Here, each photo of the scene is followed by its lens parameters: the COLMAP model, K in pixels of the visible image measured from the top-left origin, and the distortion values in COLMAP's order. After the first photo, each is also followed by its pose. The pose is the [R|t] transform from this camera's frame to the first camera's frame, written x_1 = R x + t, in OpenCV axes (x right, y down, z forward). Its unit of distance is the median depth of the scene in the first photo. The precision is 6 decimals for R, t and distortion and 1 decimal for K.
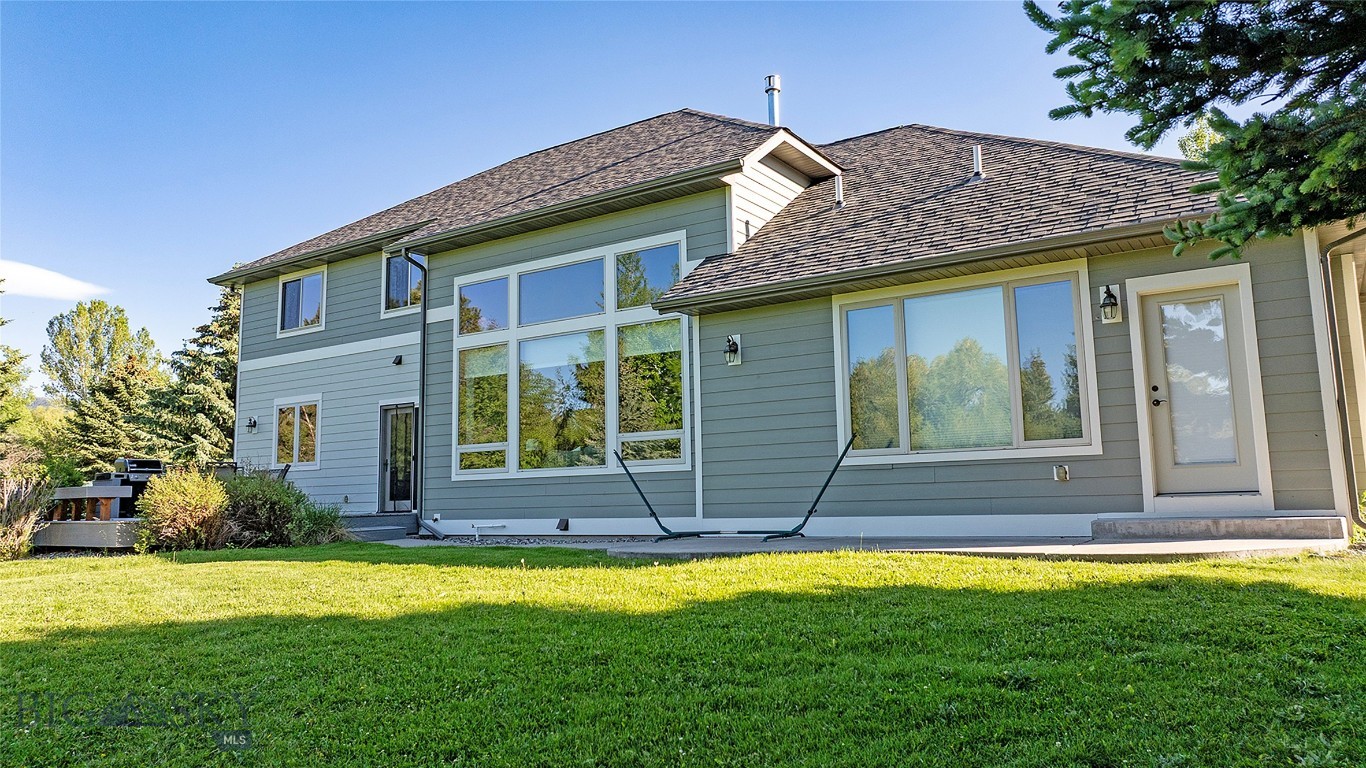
lens RADIAL K [[984.6, 0, 683.0], [0, 984.6, 384.0], [0, 0, 1]] dist [-0.015488, 0.000803]
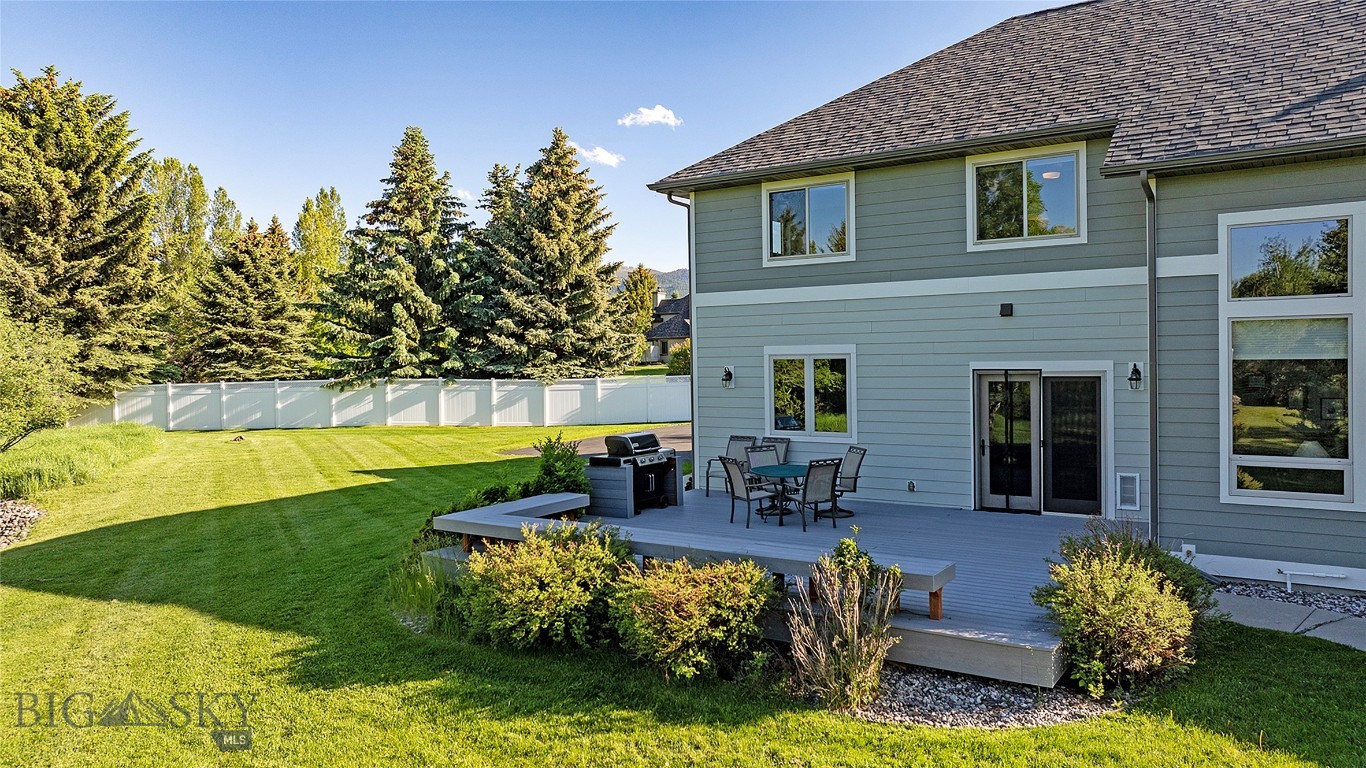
lens RADIAL K [[984.6, 0, 683.0], [0, 984.6, 384.0], [0, 0, 1]] dist [-0.015488, 0.000803]
pose [[0.999928, -0.000093, -0.012011, -0.218508], [0.001946, 0.988012, 0.154362, -0.035051], [0.011853, -0.154374, 0.987941, 0.104250]]
